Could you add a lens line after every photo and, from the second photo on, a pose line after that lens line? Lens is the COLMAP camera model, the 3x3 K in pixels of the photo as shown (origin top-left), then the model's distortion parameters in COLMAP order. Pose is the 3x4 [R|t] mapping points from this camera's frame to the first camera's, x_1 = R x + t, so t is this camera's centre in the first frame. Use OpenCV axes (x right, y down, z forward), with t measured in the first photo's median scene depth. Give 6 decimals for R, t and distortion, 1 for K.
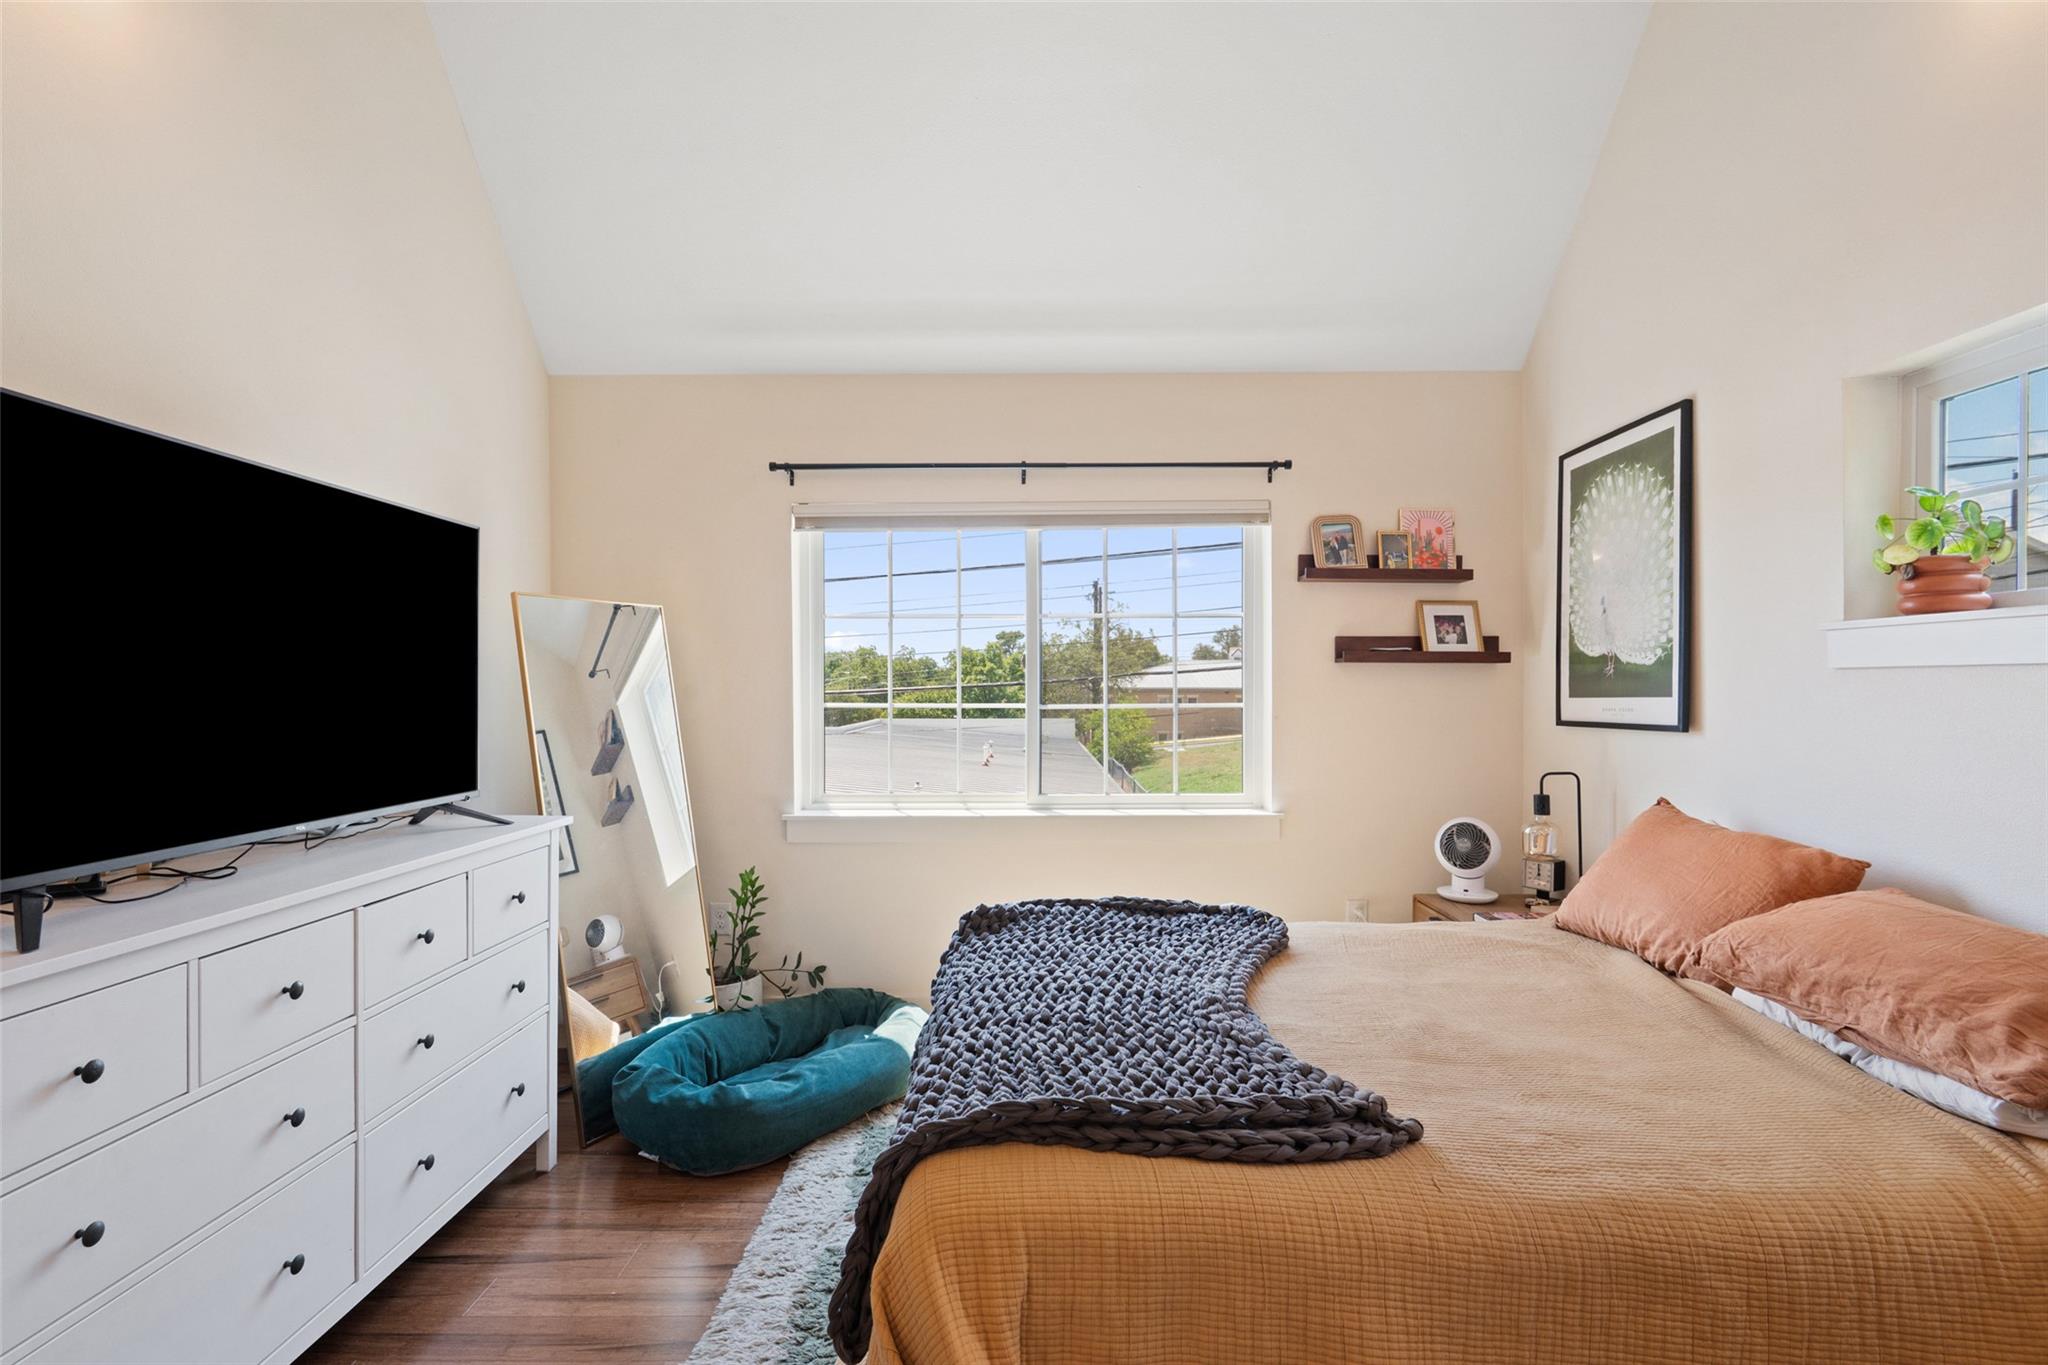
lens RADIAL K [[928.4, 0, 1025.1], [0, 928.4, 690.8], [0, 0, 1]] dist [0.003981, -0.006775]
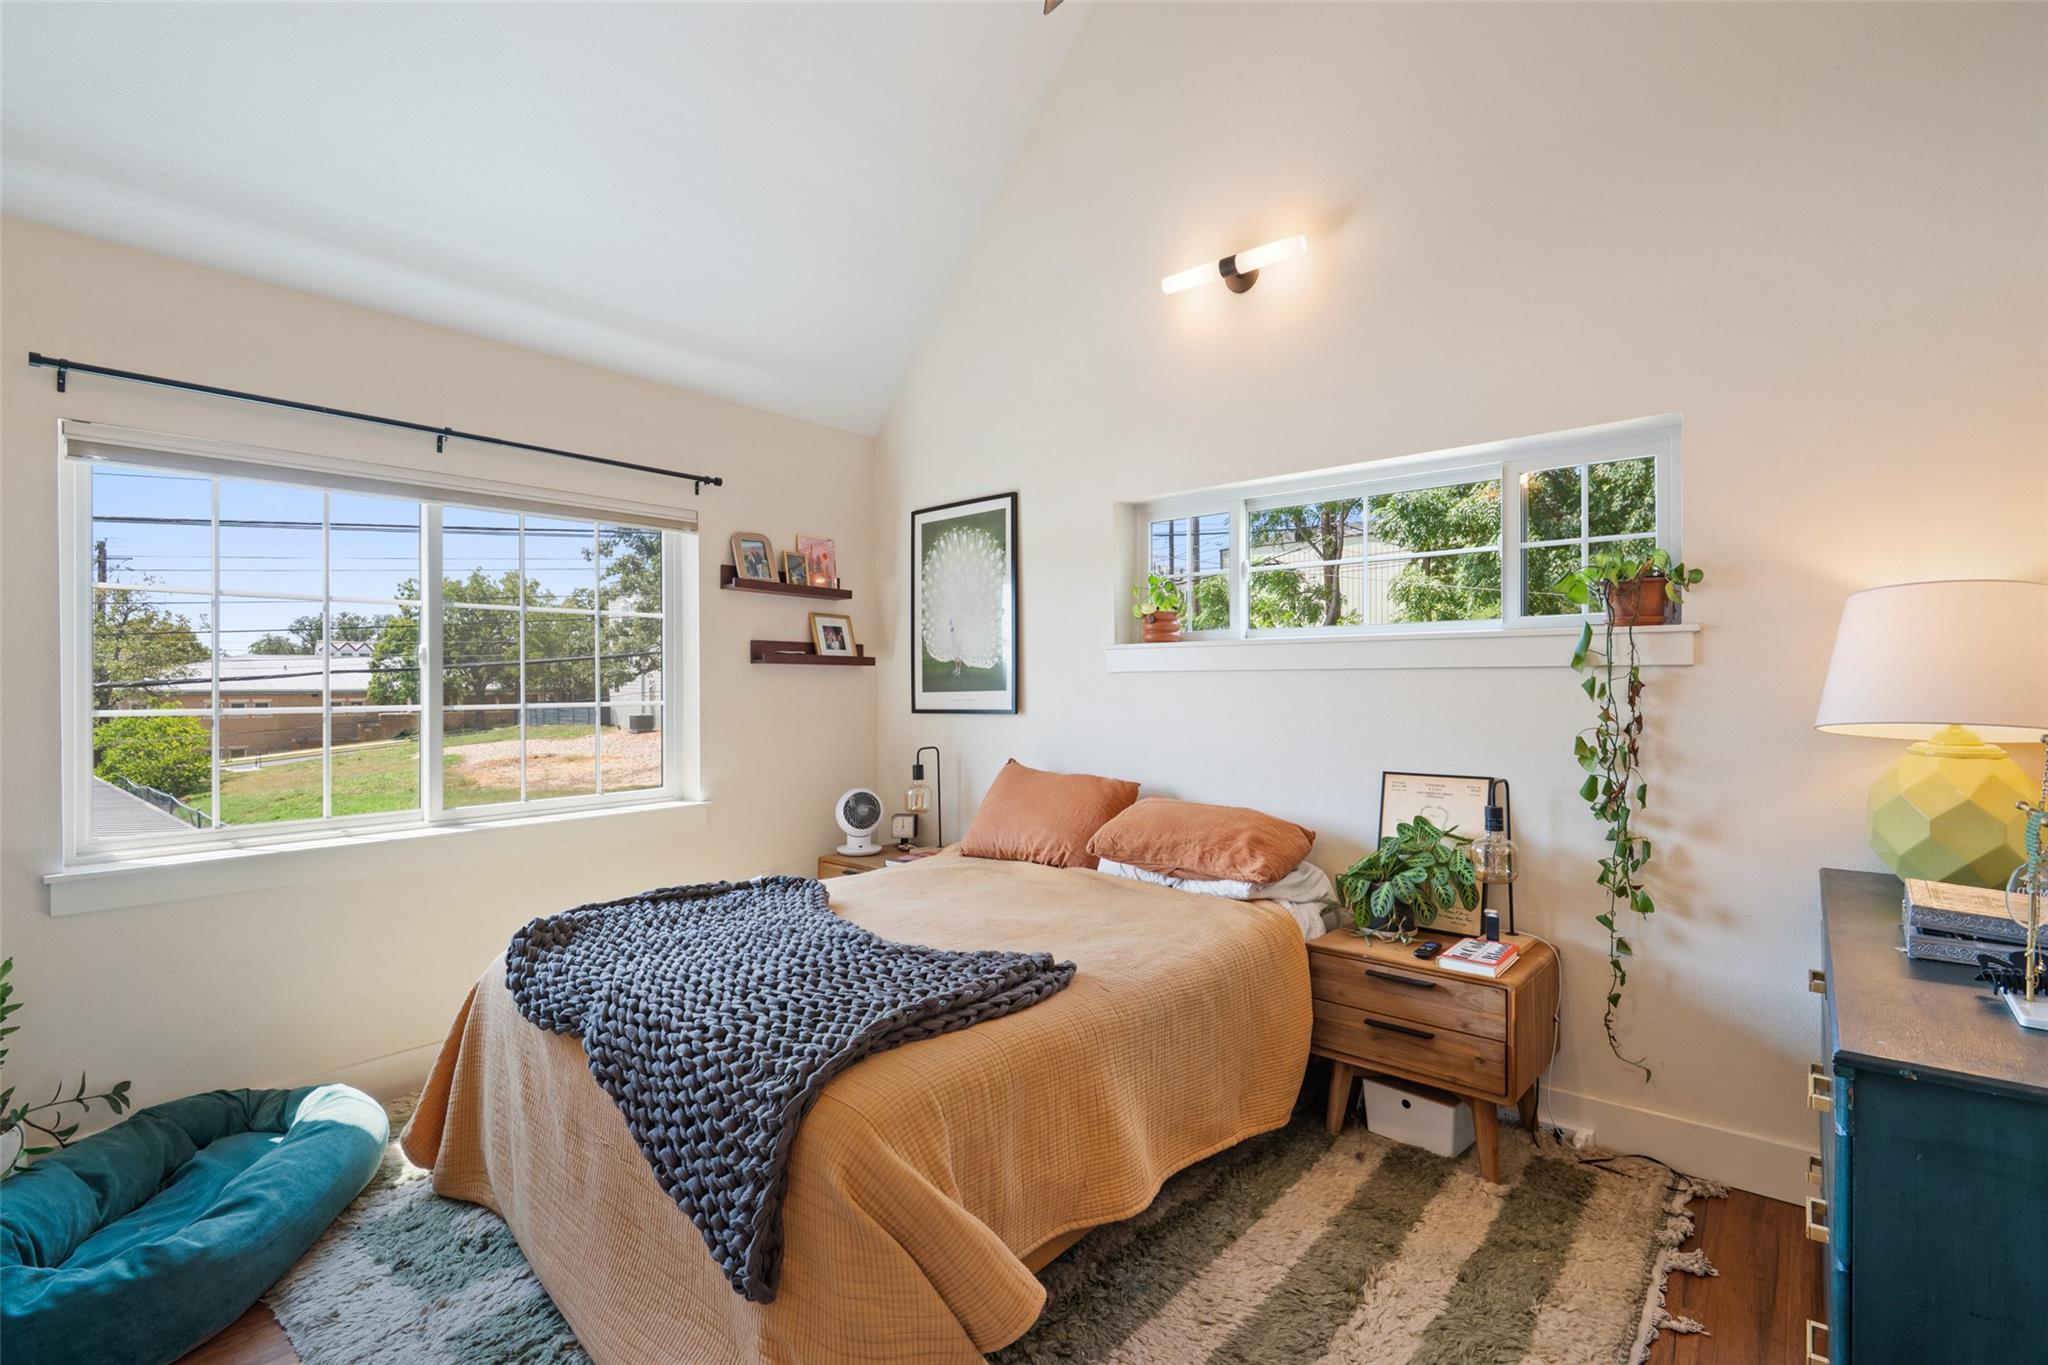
lens RADIAL K [[928.4, 0, 1019.5], [0, 928.4, 683.5], [0, 0, 1]] dist [0.003981, -0.006775]
pose [[0.641981, -0.000569, 0.766721, -0.390699], [0.007046, 0.999962, -0.005157, 0.002846], [-0.766688, 0.008713, 0.641960, 0.030558]]
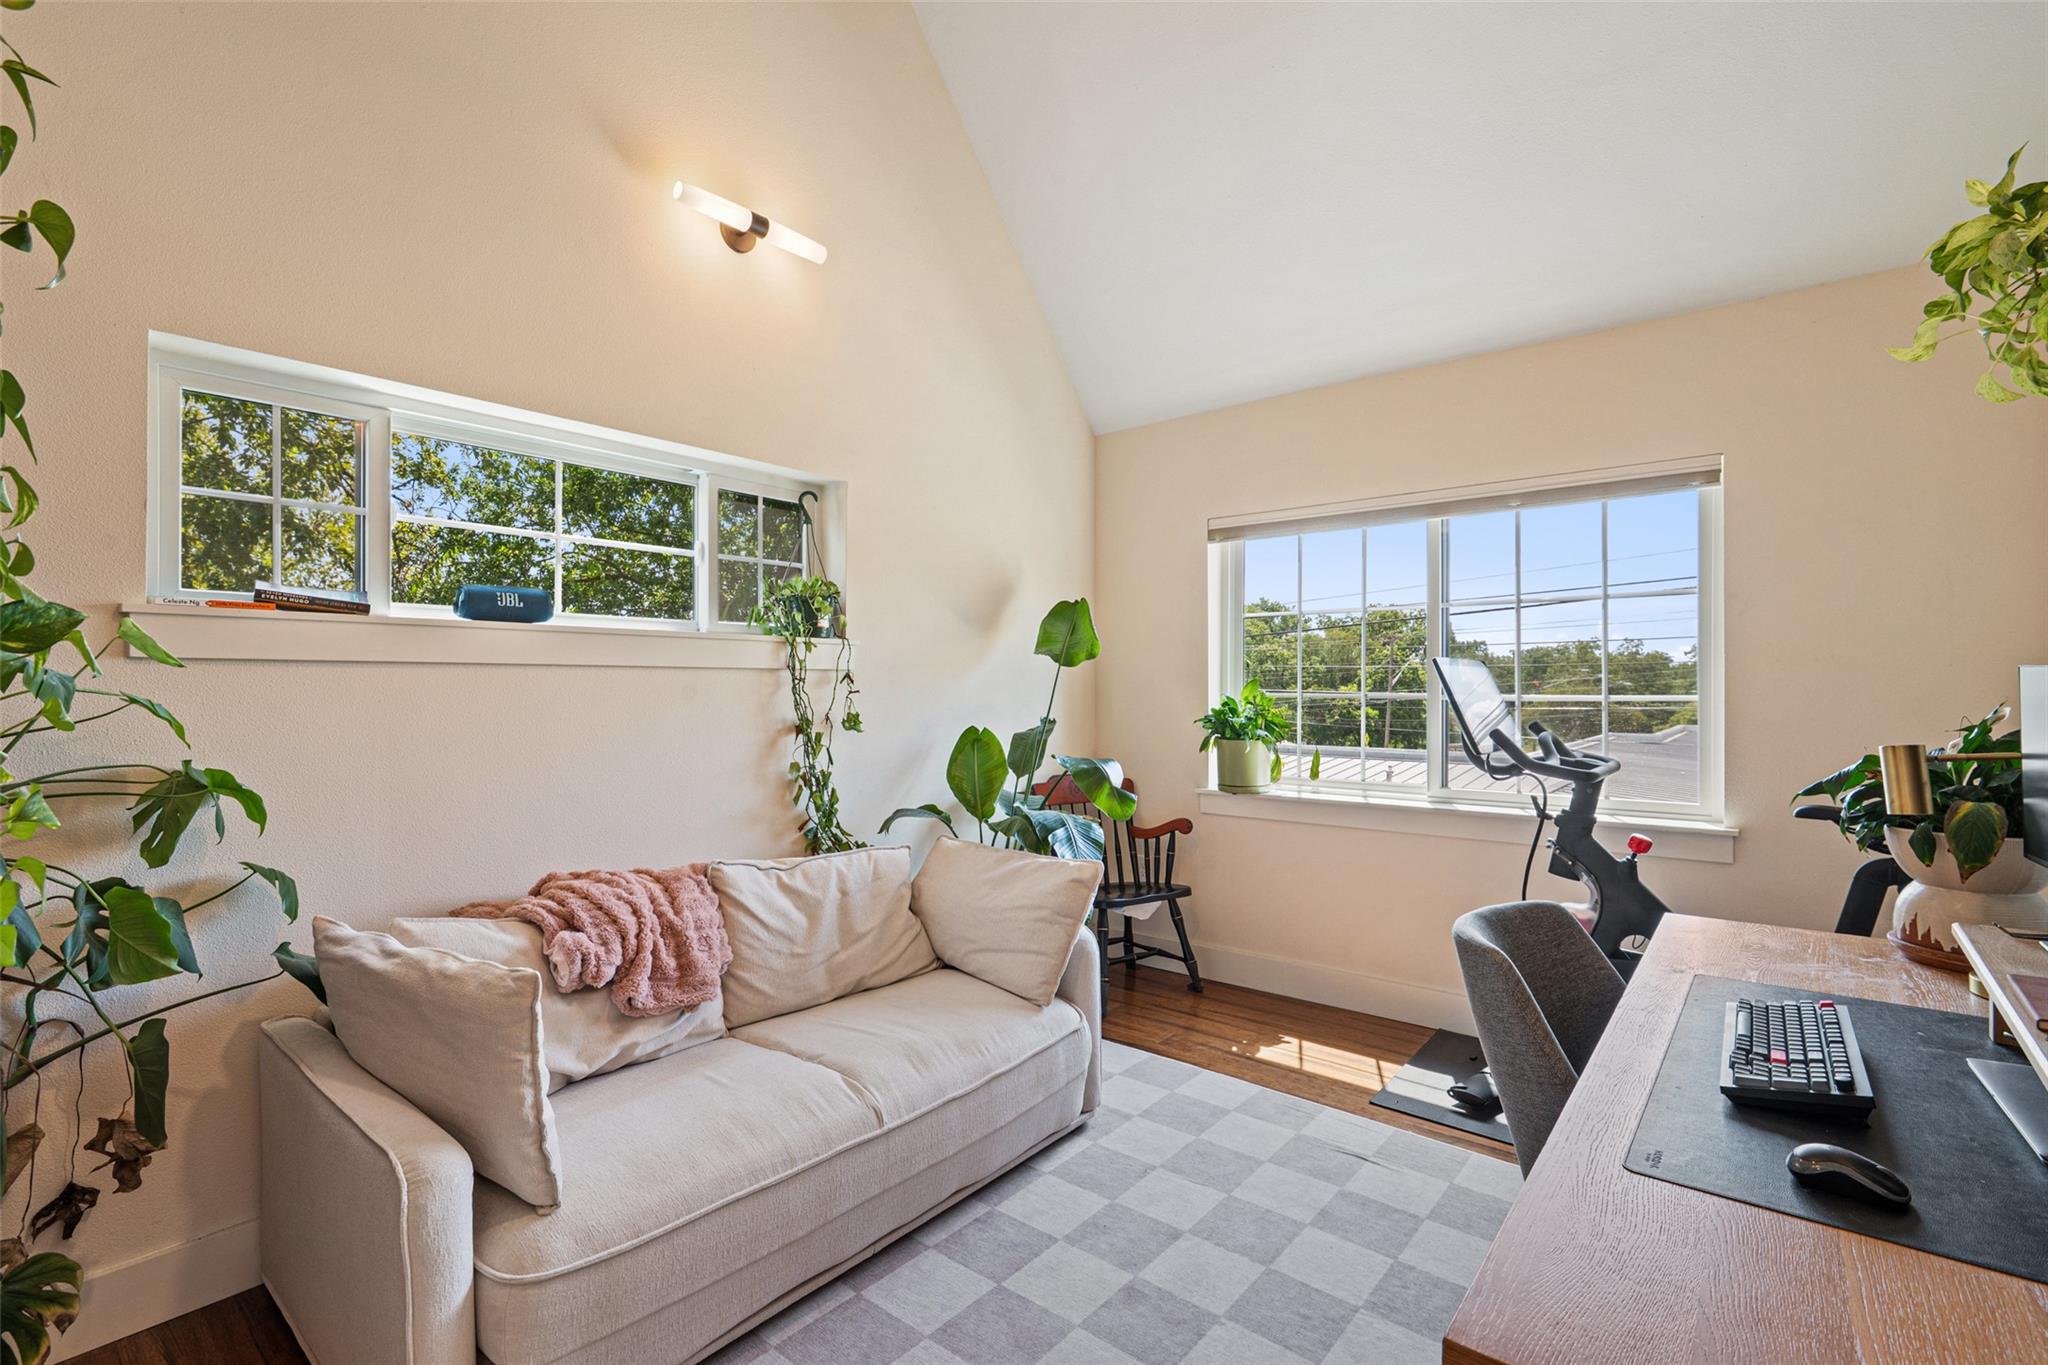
lens RADIAL K [[928.4, 0, 1023.6], [0, 928.4, 684.0], [0, 0, 1]] dist [0.003981, -0.006775]
pose [[0.740439, -0.008135, -0.672074, 0.434125], [0.005562, 0.999967, -0.005977, 0.010049], [0.672101, 0.000687, 0.740460, -0.002253]]
